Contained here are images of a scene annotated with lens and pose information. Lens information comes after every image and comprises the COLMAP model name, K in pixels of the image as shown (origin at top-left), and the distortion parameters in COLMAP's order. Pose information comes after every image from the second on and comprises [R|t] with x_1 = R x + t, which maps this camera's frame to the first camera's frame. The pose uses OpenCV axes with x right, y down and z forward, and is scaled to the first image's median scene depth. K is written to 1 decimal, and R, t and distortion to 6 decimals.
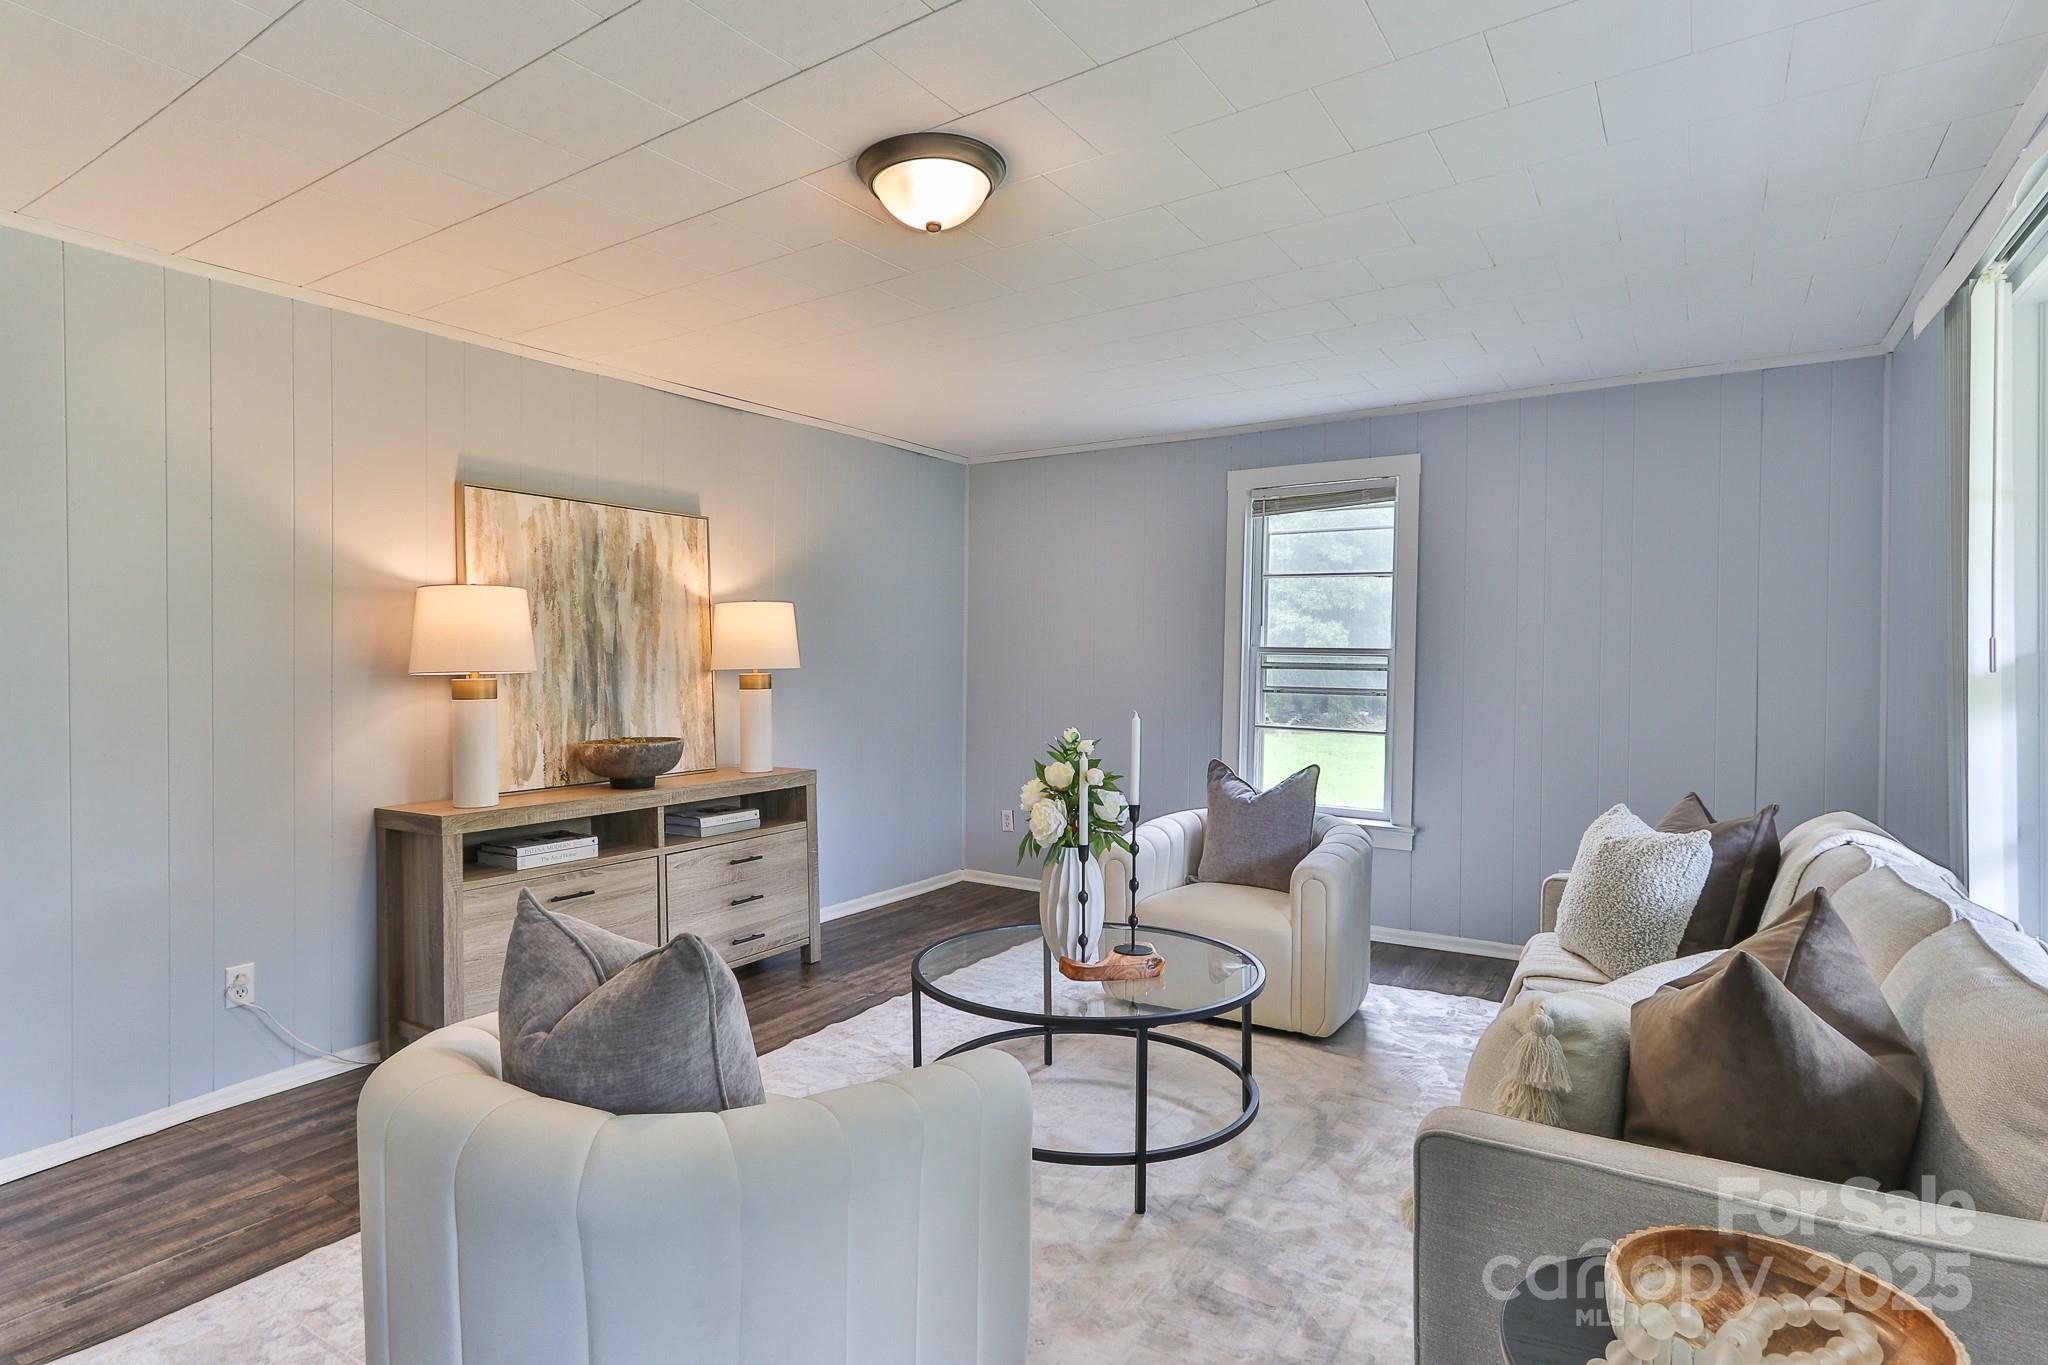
lens RADIAL K [[1052.4, 0, 1005.5], [0, 1052.4, 673.3], [0, 0, 1]] dist [-0.001005, 0.007001]
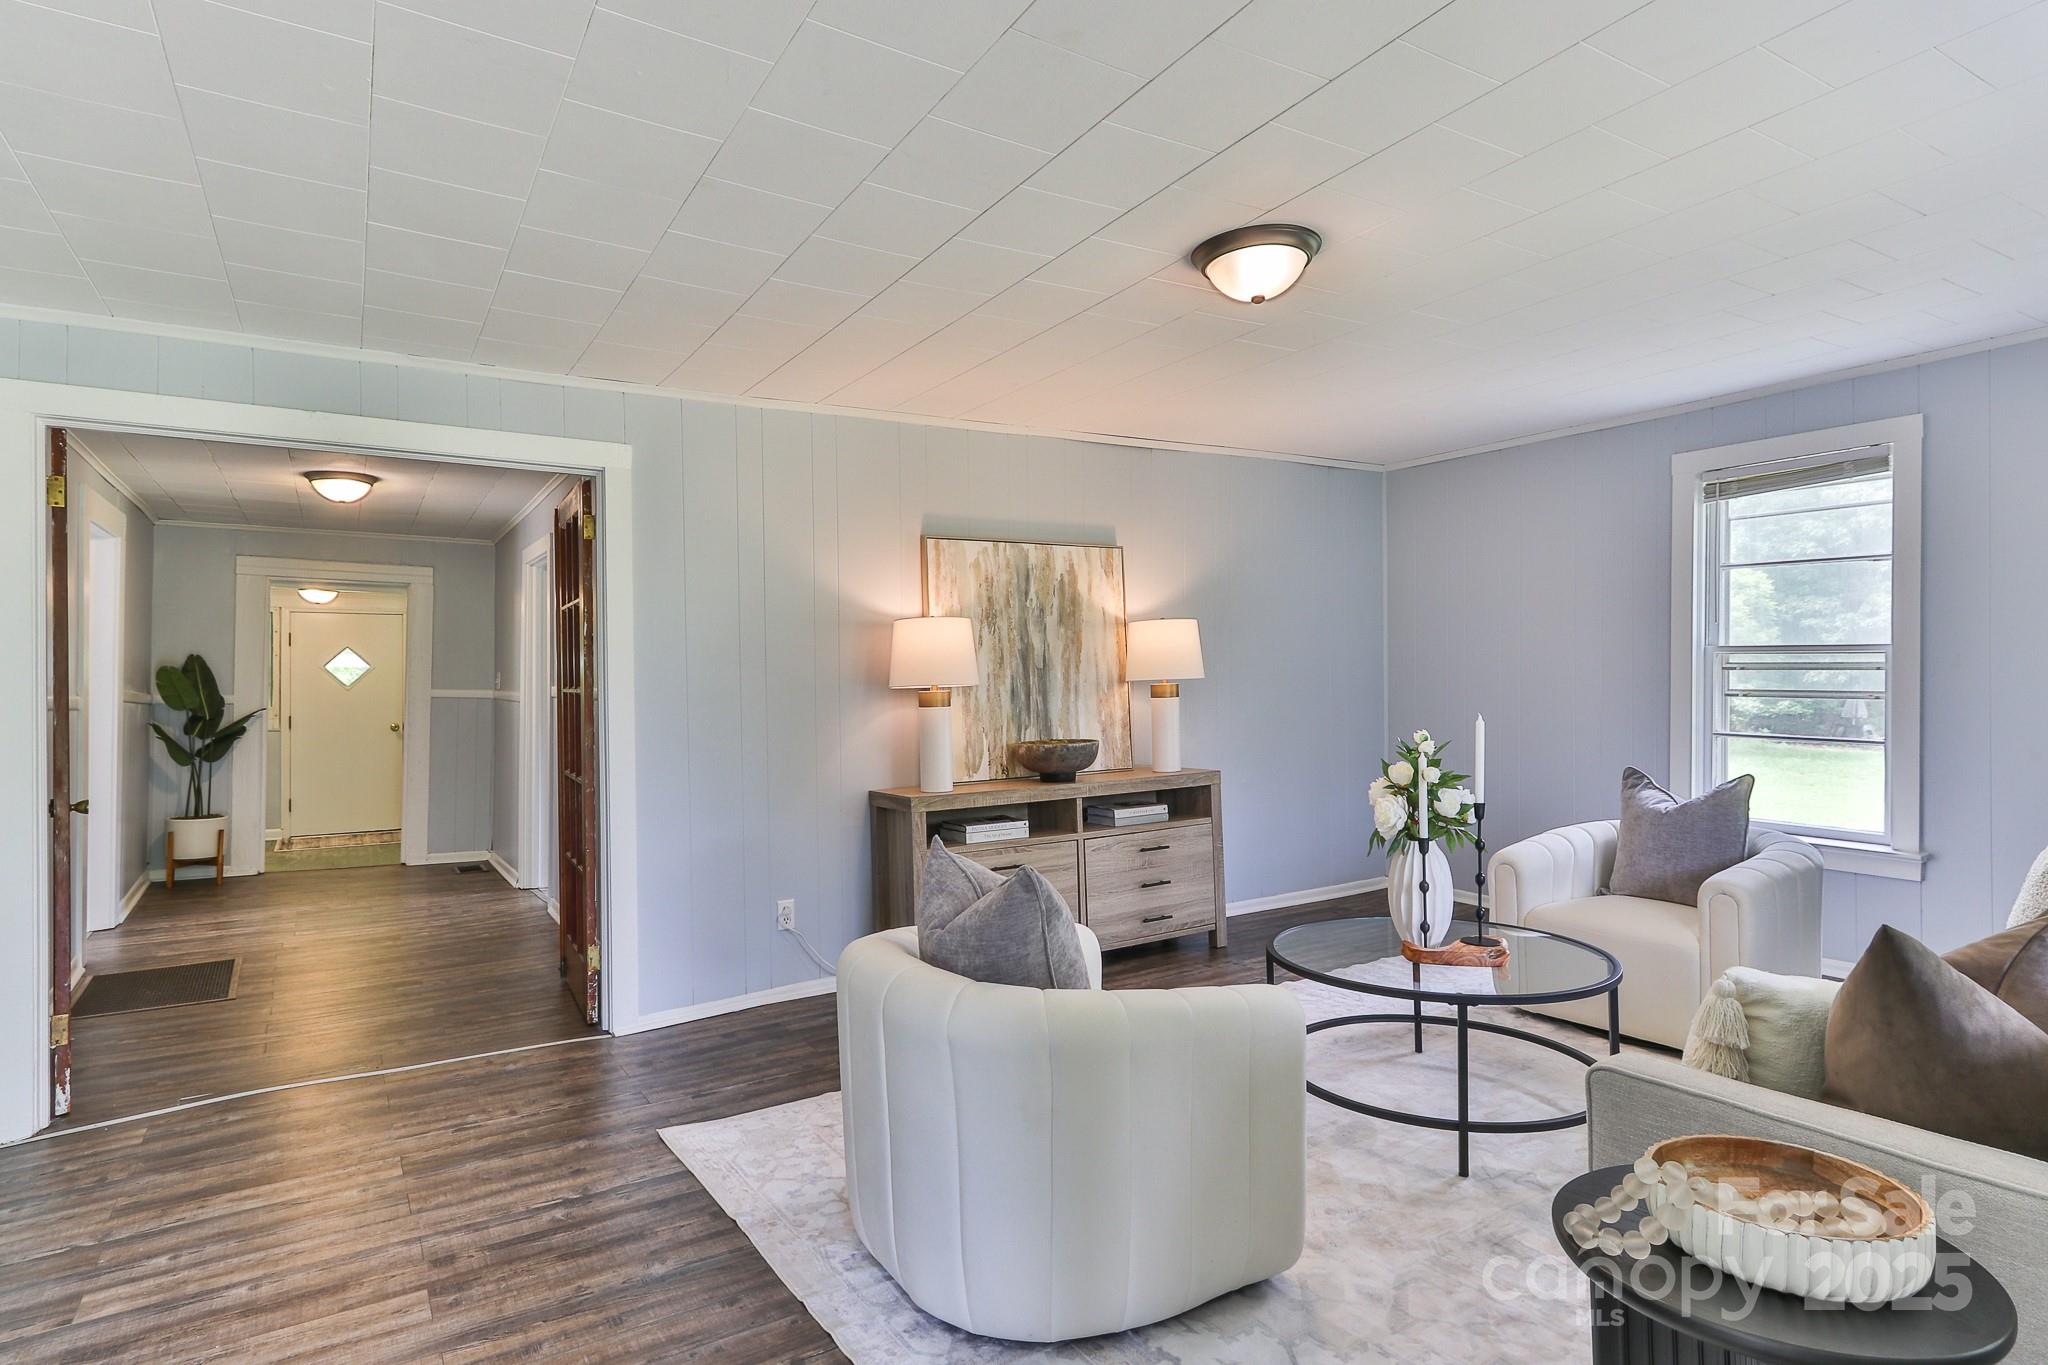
lens RADIAL K [[1084.4, 0, 1011.9], [0, 1084.4, 683.0], [0, 0, 1]] dist [0.002178, 0.006500]
pose [[0.907238, -0.014729, -0.420361, 0.114247], [0.014682, 0.999887, -0.003347, 0.001258], [0.420362, -0.003135, 0.907351, -0.129445]]
